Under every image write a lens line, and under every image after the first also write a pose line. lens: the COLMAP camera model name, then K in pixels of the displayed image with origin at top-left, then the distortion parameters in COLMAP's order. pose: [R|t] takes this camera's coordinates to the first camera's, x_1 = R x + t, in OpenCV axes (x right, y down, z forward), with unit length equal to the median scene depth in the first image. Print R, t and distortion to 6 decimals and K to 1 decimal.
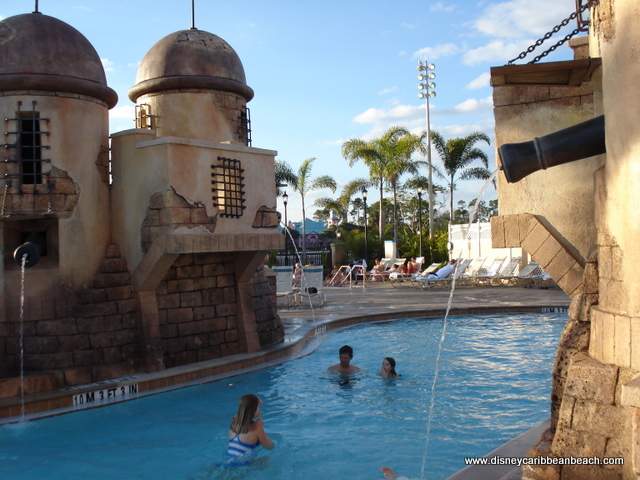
lens RADIAL K [[713.0, 0, 322.7], [0, 713.0, 240.7], [0, 0, 1]] dist [-0.109447, 0.000000]
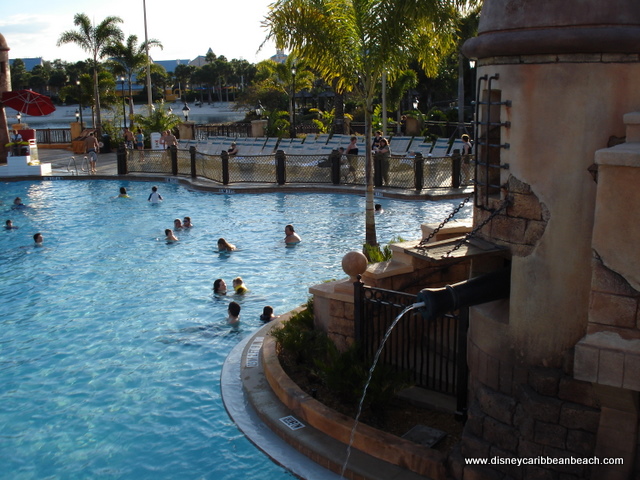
lens RADIAL K [[713.0, 0, 319.1], [0, 713.0, 240.0], [0, 0, 1]] dist [-0.109447, 0.000000]
pose [[0.021810, 0.240877, -0.970311, 0.238229], [0.027073, 0.970043, 0.241419, -0.190016], [0.999396, -0.031534, 0.014635, 0.726571]]
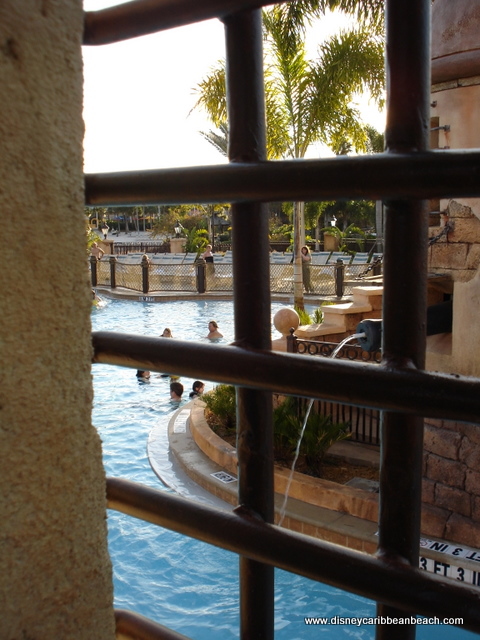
lens RADIAL K [[713.0, 0, 239.8], [0, 713.0, 319.7], [0, 0, 1]] dist [-0.109447, 0.000000]
pose [[0.029387, 0.165237, -0.985816, 0.241109], [0.023084, 0.985867, 0.165933, -0.098399], [0.999302, -0.027633, 0.025157, 0.704958]]
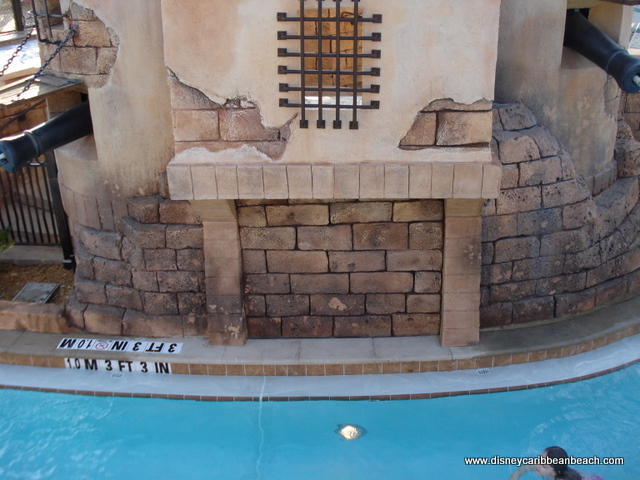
lens RADIAL K [[713.0, 0, 316.4], [0, 713.0, 237.1], [0, 0, 1]] dist [-0.109447, 0.000000]
pose [[0.568806, 0.373163, -0.732945, 0.225219], [0.009337, 0.888163, 0.459435, -0.178793], [0.822418, -0.268173, 0.501708, 0.734801]]
